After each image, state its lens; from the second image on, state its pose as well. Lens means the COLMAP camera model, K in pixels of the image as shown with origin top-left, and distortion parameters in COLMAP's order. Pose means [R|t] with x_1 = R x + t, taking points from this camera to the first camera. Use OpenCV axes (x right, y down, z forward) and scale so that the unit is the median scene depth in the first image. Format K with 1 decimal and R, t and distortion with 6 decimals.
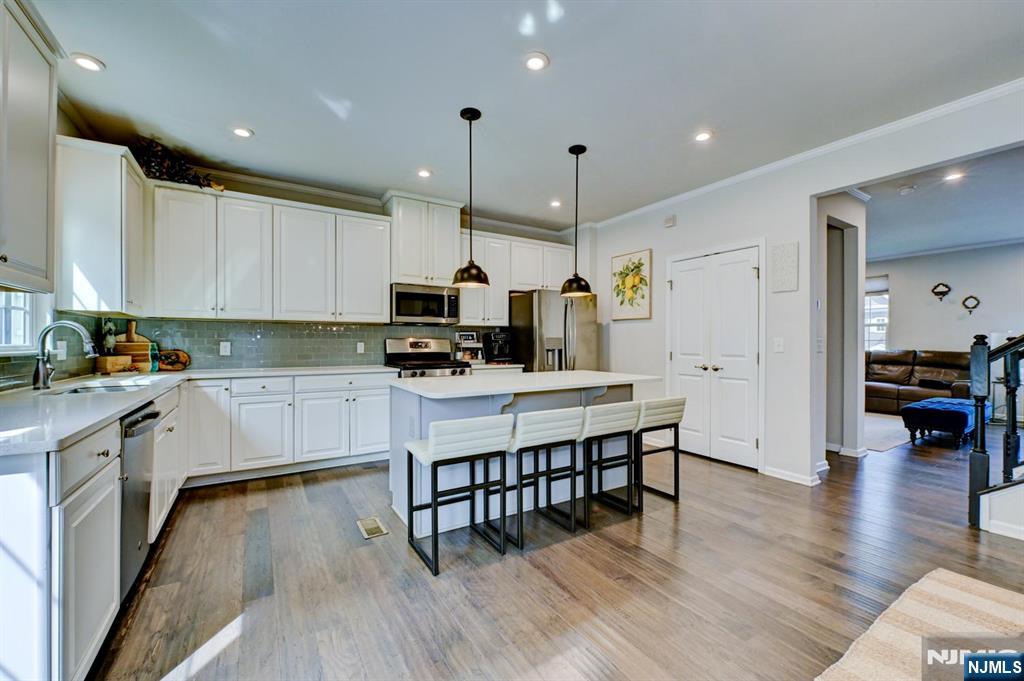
lens RADIAL K [[412.6, 0, 518.4], [0, 412.6, 343.8], [0, 0, 1]] dist [-0.002514, -0.000436]
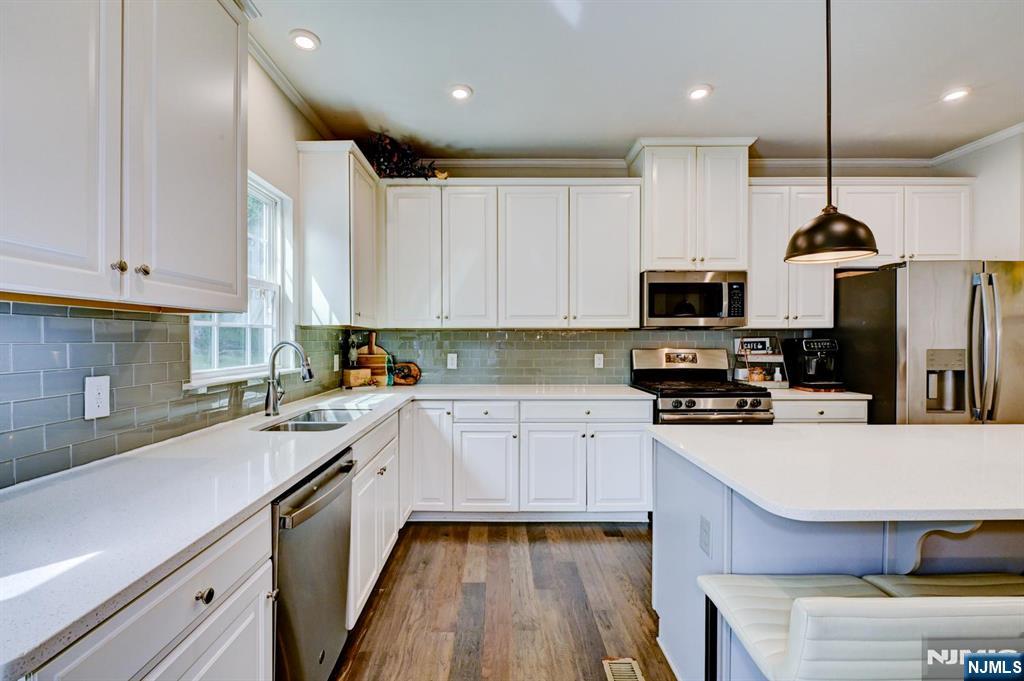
lens RADIAL K [[441.8, 0, 498.6], [0, 441.8, 345.3], [0, 0, 1]] dist [-0.002151, -0.000202]
pose [[0.844266, 0.005402, -0.535898, -0.133050], [0.000386, 0.999943, 0.010687, -0.035174], [0.535925, -0.009230, 0.844215, 0.279757]]
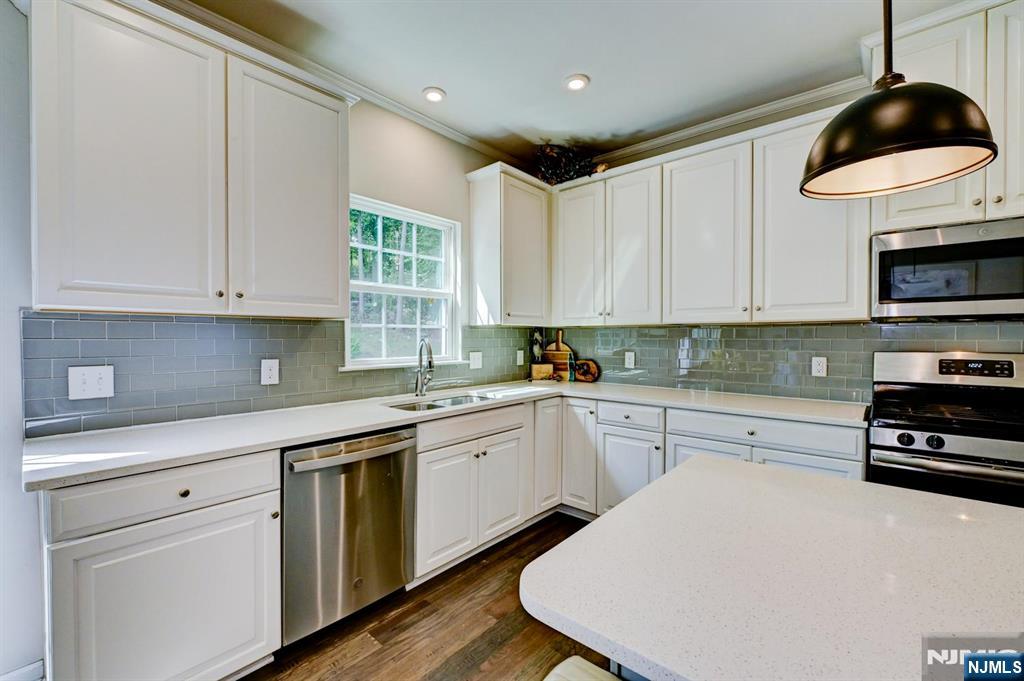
lens RADIAL K [[429.0, 0, 513.6], [0, 429.0, 343.9], [0, 0, 1]] dist [-0.002271, -0.000314]
pose [[0.288211, 0.013271, -0.957475, 0.056566], [-0.001101, 0.999908, 0.013528, -0.035149], [0.957566, -0.002845, 0.288199, 0.570783]]
